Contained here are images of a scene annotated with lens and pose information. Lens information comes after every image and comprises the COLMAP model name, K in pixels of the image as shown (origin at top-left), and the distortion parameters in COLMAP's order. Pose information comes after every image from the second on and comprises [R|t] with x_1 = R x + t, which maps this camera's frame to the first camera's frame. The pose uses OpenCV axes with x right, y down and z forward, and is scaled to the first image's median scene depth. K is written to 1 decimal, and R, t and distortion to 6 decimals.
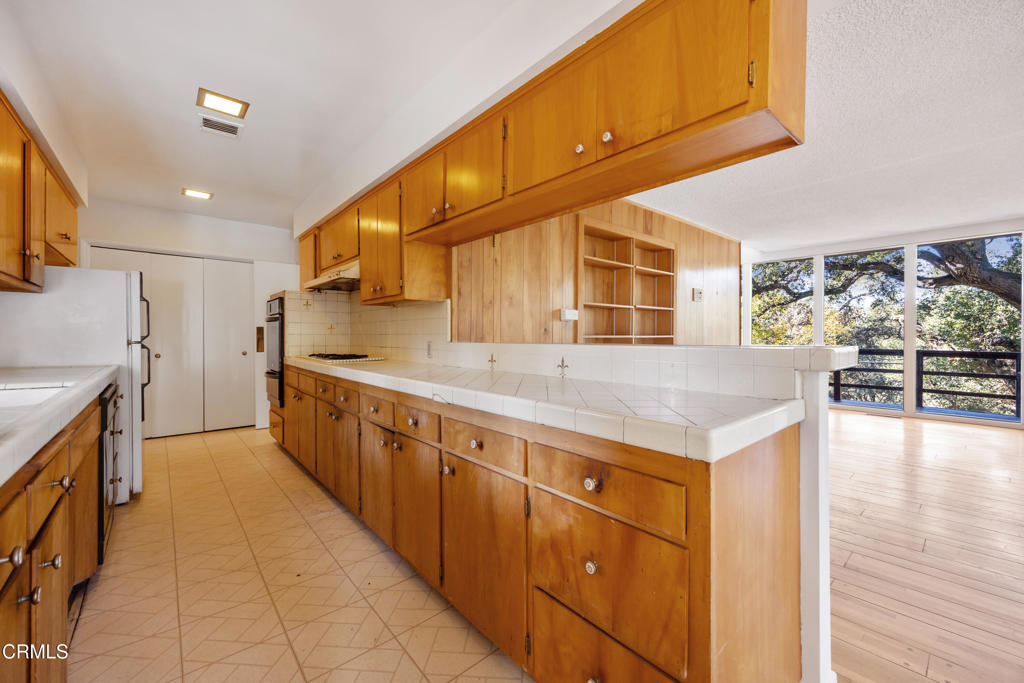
lens RADIAL K [[406.3, 0, 530.7], [0, 406.3, 338.9], [0, 0, 1]] dist [0.000149, -0.000037]
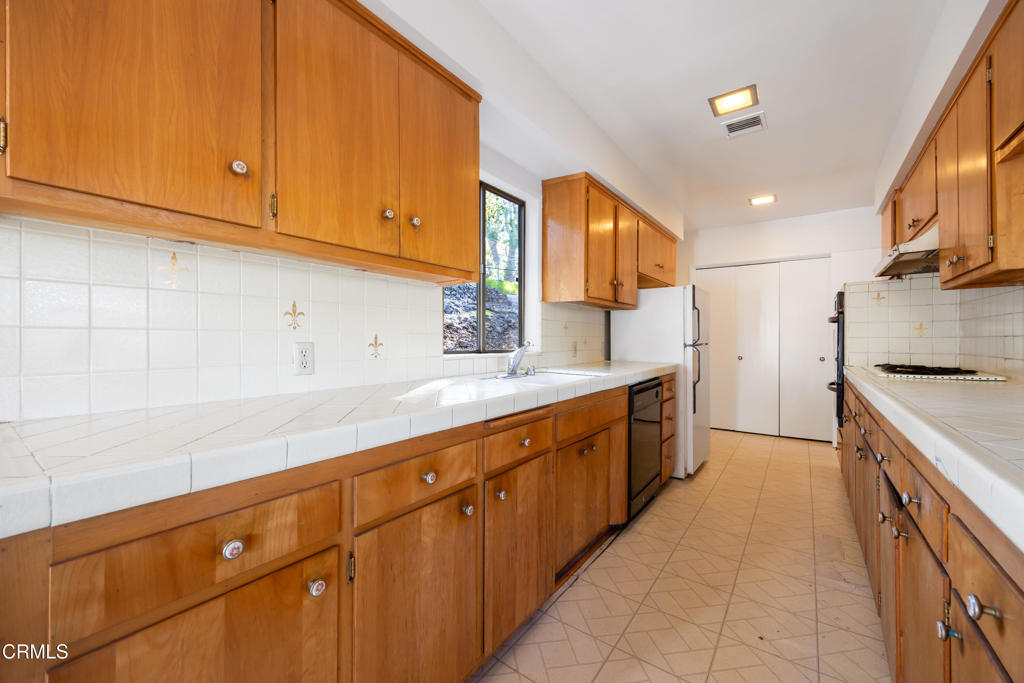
lens RADIAL K [[409.5, 0, 512.0], [0, 409.5, 341.5], [0, 0, 1]] dist [-0.001012, -0.000033]
pose [[0.184122, 0.003402, -0.982897, 0.097940], [-0.006689, 0.999975, 0.002208, -0.001750], [0.982881, 0.006168, 0.184140, 0.273813]]
